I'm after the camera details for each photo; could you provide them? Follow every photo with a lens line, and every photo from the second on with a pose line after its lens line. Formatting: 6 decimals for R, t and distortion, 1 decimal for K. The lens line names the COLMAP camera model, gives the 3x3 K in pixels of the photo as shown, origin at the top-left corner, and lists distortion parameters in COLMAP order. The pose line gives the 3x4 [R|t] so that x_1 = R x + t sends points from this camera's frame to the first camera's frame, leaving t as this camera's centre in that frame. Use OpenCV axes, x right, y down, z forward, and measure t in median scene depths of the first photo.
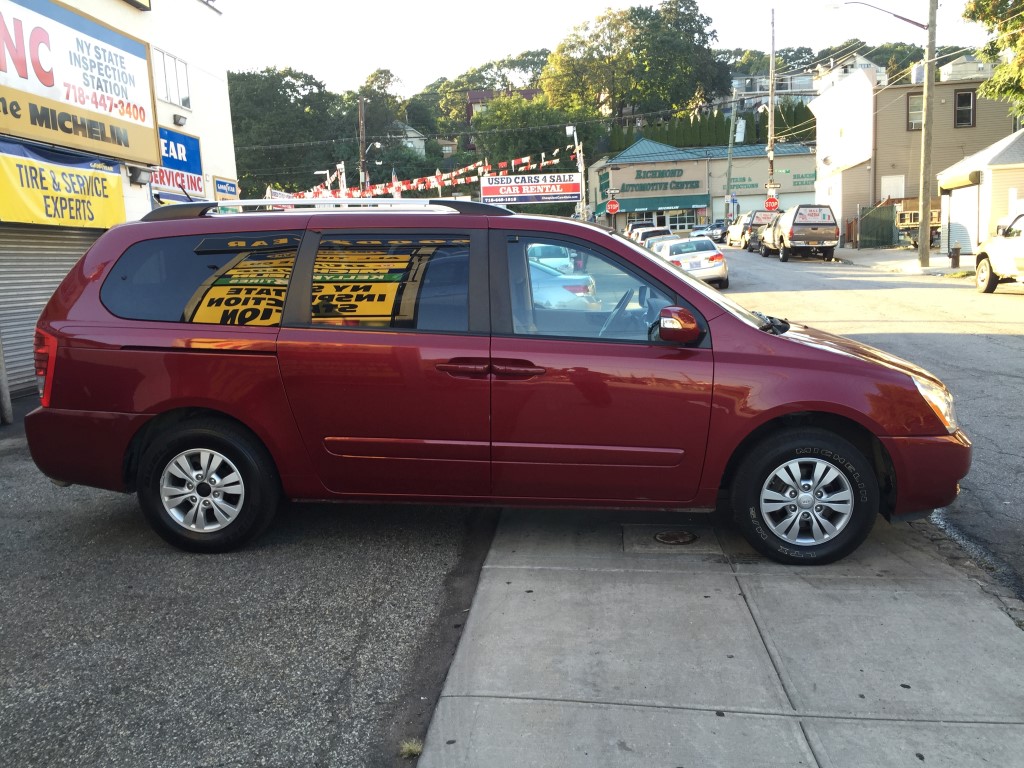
lens RADIAL K [[872.5, 0, 512.6], [0, 872.5, 368.2], [0, 0, 1]] dist [0.091560, -0.136950]
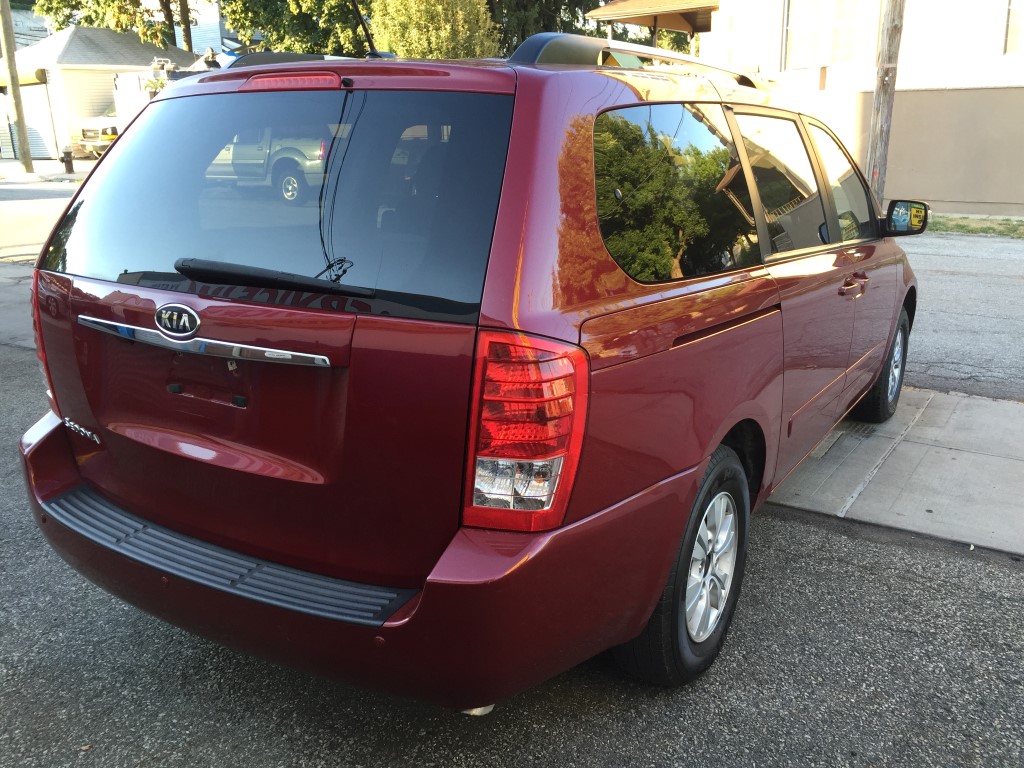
lens RADIAL K [[872.5, 0, 512.6], [0, 872.5, 368.2], [0, 0, 1]] dist [0.091560, -0.136950]
pose [[0.461070, -0.204769, 0.863414, -0.354873], [0.114726, 0.978600, 0.170822, -0.040652], [-0.879916, 0.020295, 0.474695, 0.337895]]
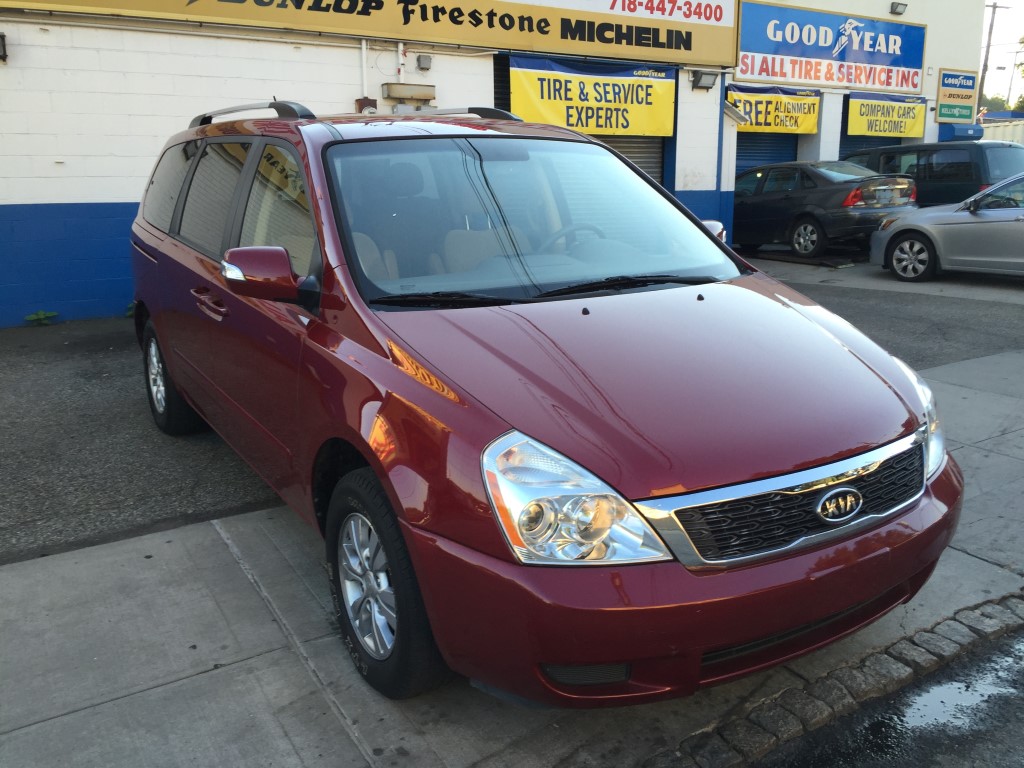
lens RADIAL K [[872.5, 0, 512.6], [0, 872.5, 368.2], [0, 0, 1]] dist [0.091560, -0.136950]
pose [[0.603346, 0.193475, -0.773654, 0.321107], [-0.110824, 0.981053, 0.158914, -0.040959], [0.789742, -0.010141, 0.613356, 0.268259]]
